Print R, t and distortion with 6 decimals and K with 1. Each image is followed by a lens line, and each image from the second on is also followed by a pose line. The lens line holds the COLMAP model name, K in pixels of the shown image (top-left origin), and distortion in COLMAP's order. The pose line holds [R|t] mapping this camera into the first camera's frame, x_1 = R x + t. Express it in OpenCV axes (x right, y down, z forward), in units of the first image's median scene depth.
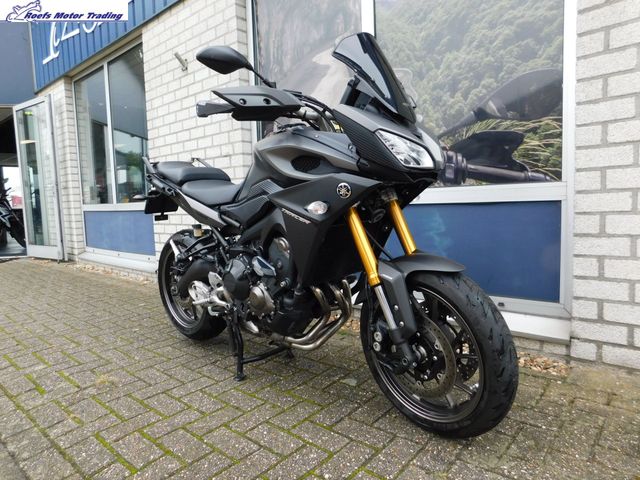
lens RADIAL K [[442.1, 0, 320.0], [0, 442.1, 240.0], [0, 0, 1]] dist [0.003202, 0.002591]
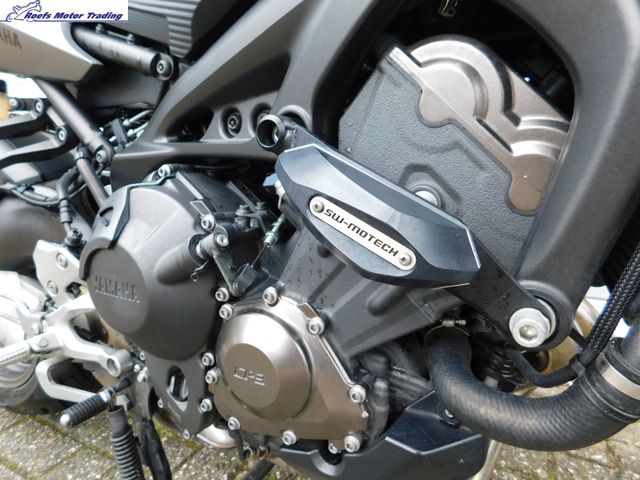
lens RADIAL K [[421.7, 0, 320.0], [0, 421.7, 240.0], [0, 0, 1]] dist [-0.002657, 0.001609]
pose [[0.968700, -0.012586, 0.247917, -0.146868], [-0.007967, 0.996623, 0.081725, 0.049544], [-0.248108, -0.081142, 0.965328, 0.717628]]
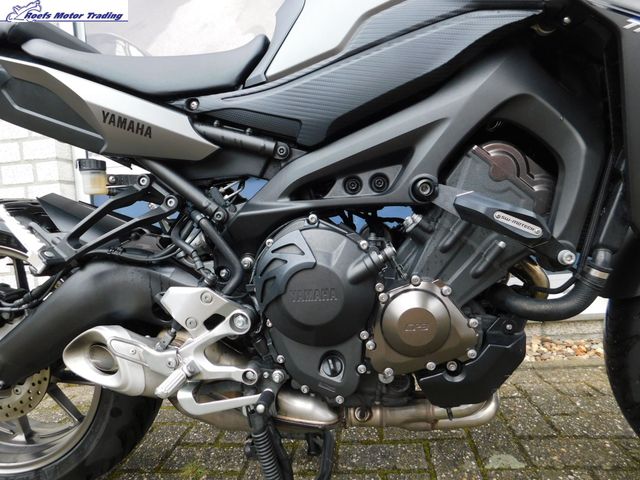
lens RADIAL K [[442.1, 0, 320.0], [0, 442.1, 240.0], [0, 0, 1]] dist [0.003202, 0.002591]
pose [[0.788709, -0.069200, 0.610859, -0.375865], [0.113714, 0.992920, -0.034340, 0.061755], [-0.604158, 0.096548, 0.790994, 0.675656]]
